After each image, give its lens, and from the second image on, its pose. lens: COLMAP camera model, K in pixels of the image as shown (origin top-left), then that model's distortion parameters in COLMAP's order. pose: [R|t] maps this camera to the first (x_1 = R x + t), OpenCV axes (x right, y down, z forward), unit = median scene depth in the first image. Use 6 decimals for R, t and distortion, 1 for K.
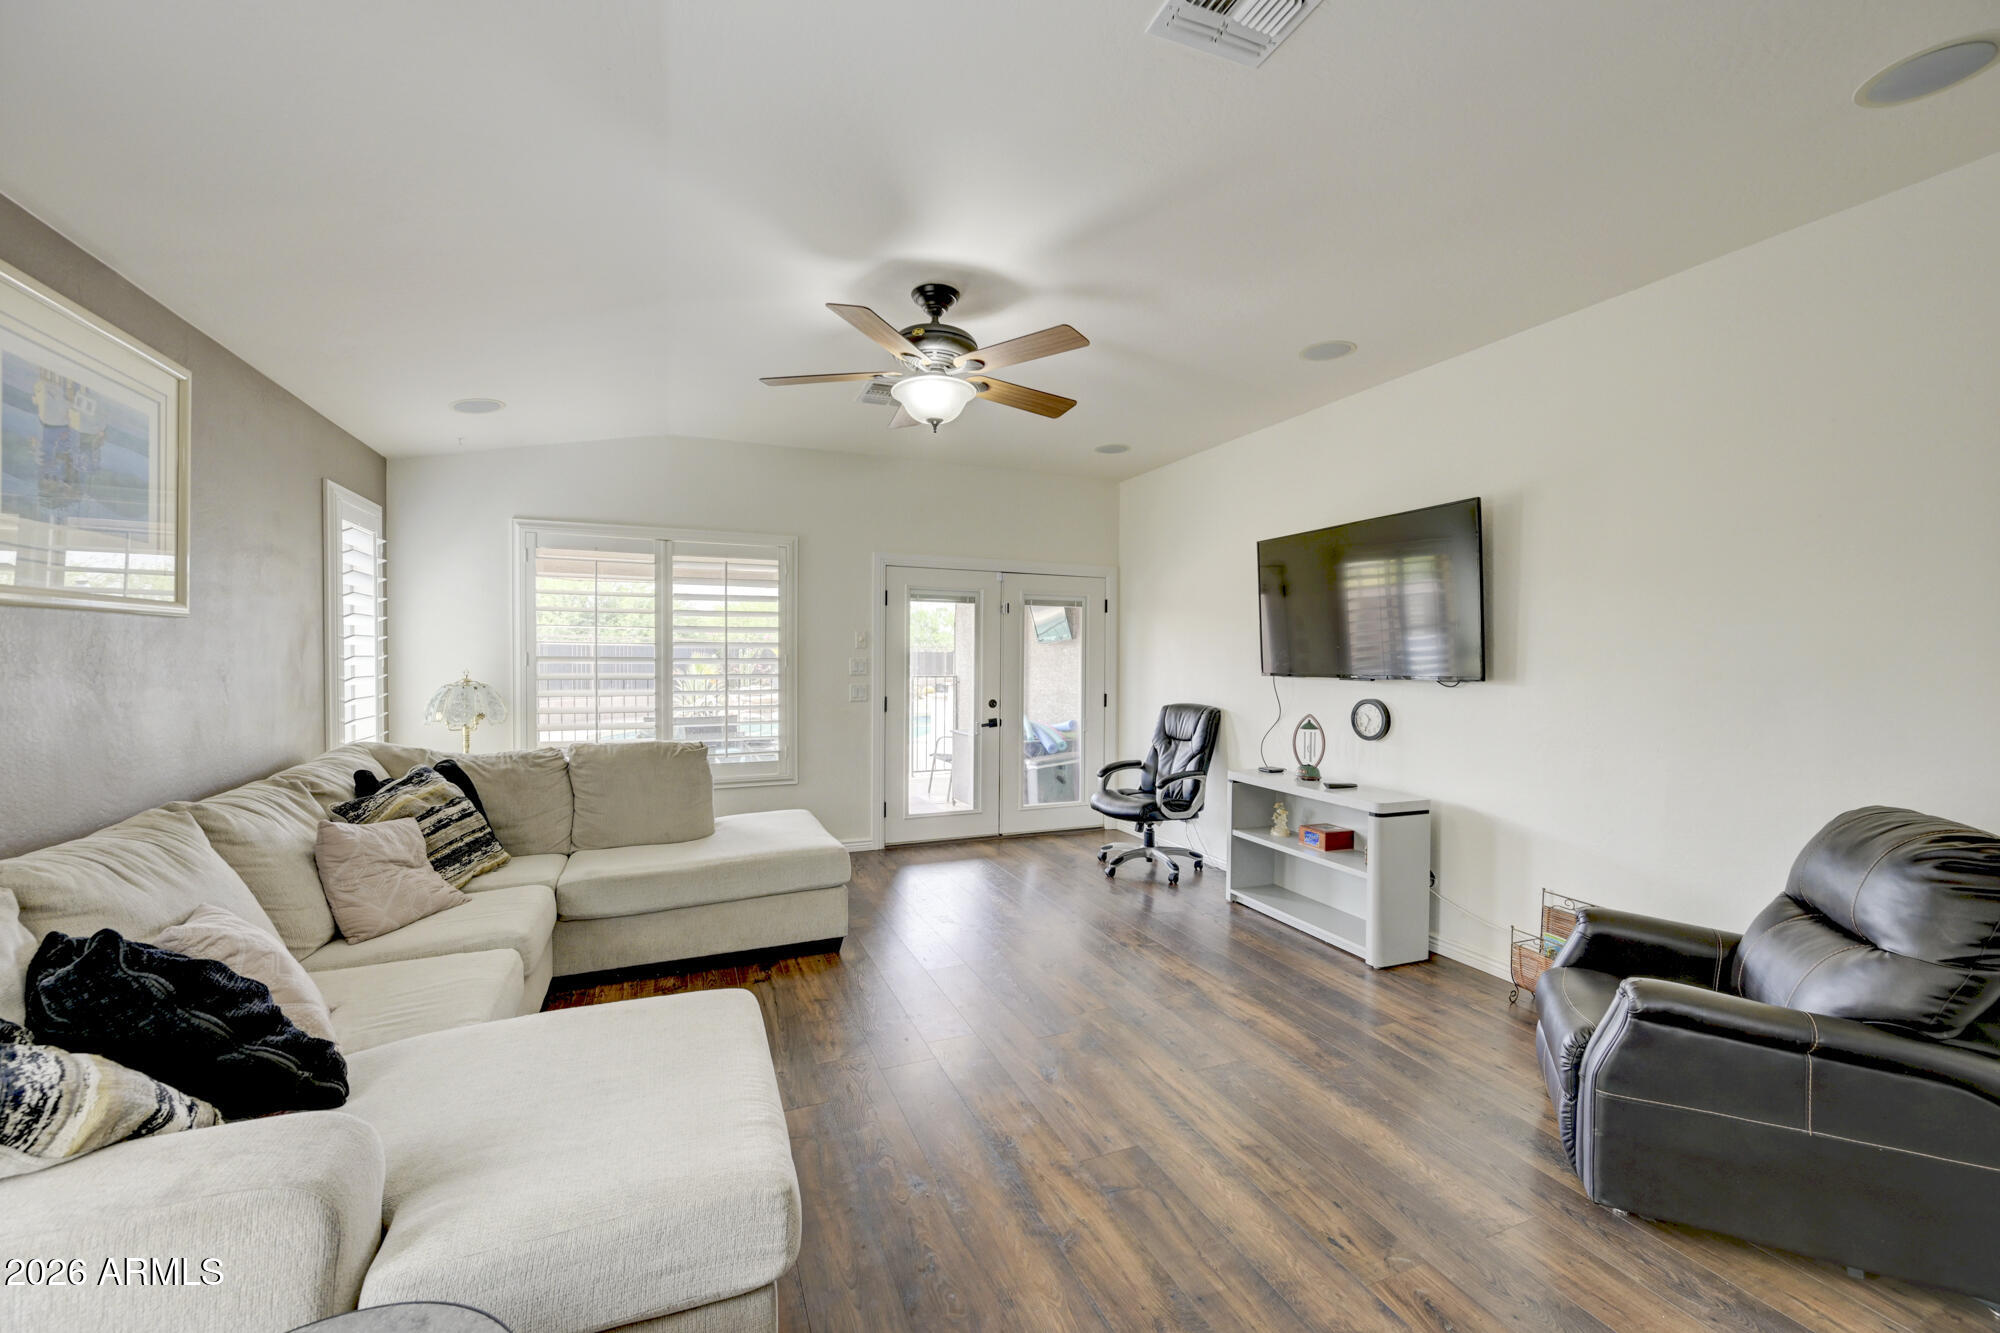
lens RADIAL K [[789.8, 0, 1000.0], [0, 789.8, 666.5], [0, 0, 1]] dist [-0.000786, -0.000020]
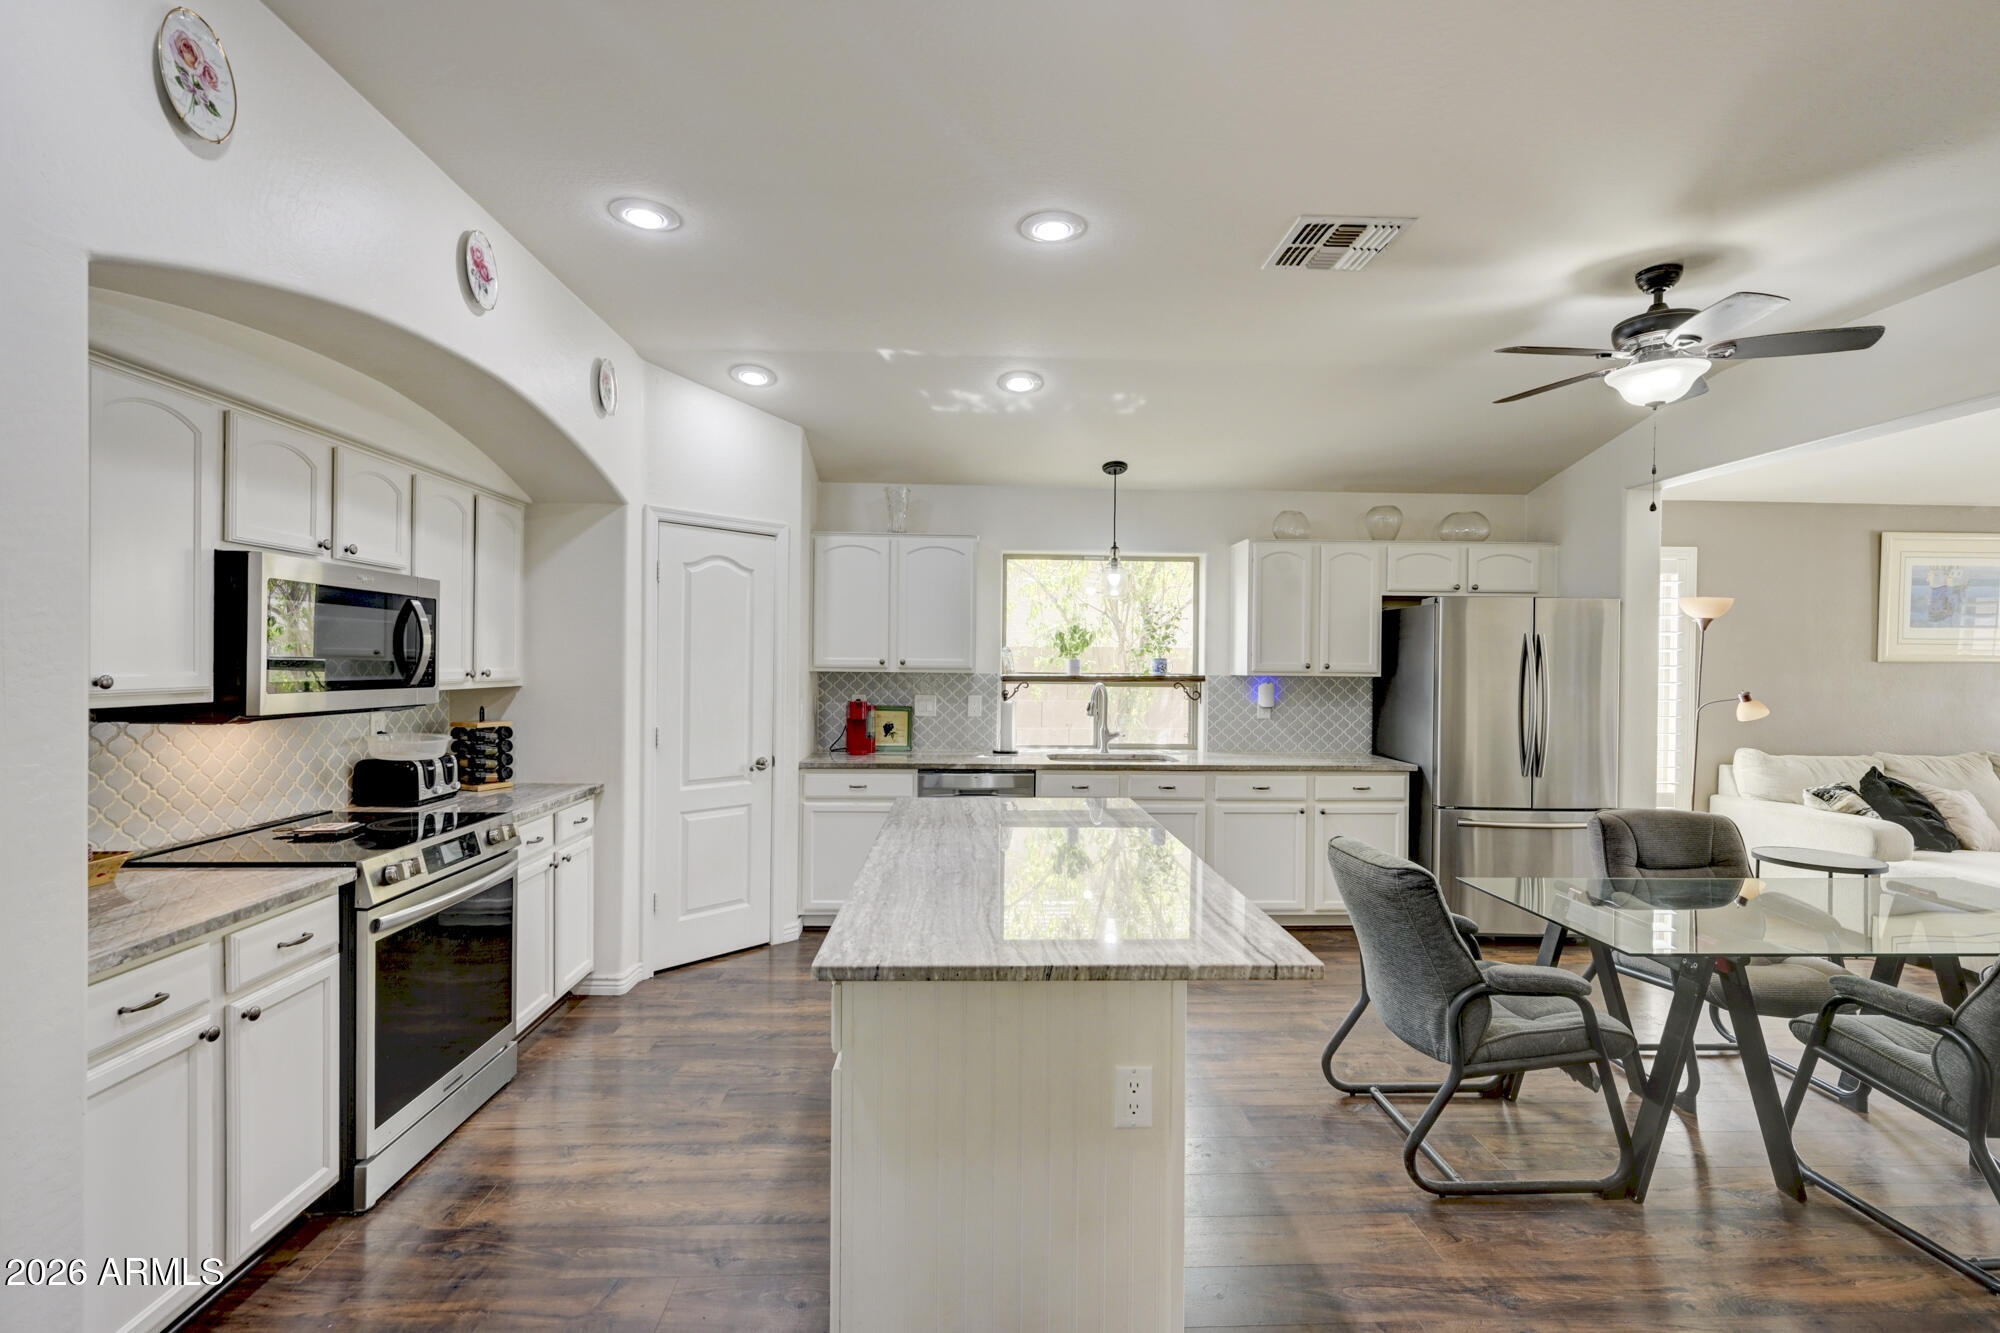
lens RADIAL K [[893.1, 0, 998.0], [0, 893.1, 664.0], [0, 0, 1]] dist [0.001294, 0.000530]
pose [[-0.354169, -0.006179, -0.935161, 1.066910], [-0.027751, 0.999607, 0.003905, -0.000437], [0.934770, 0.027334, -0.354201, -0.319747]]
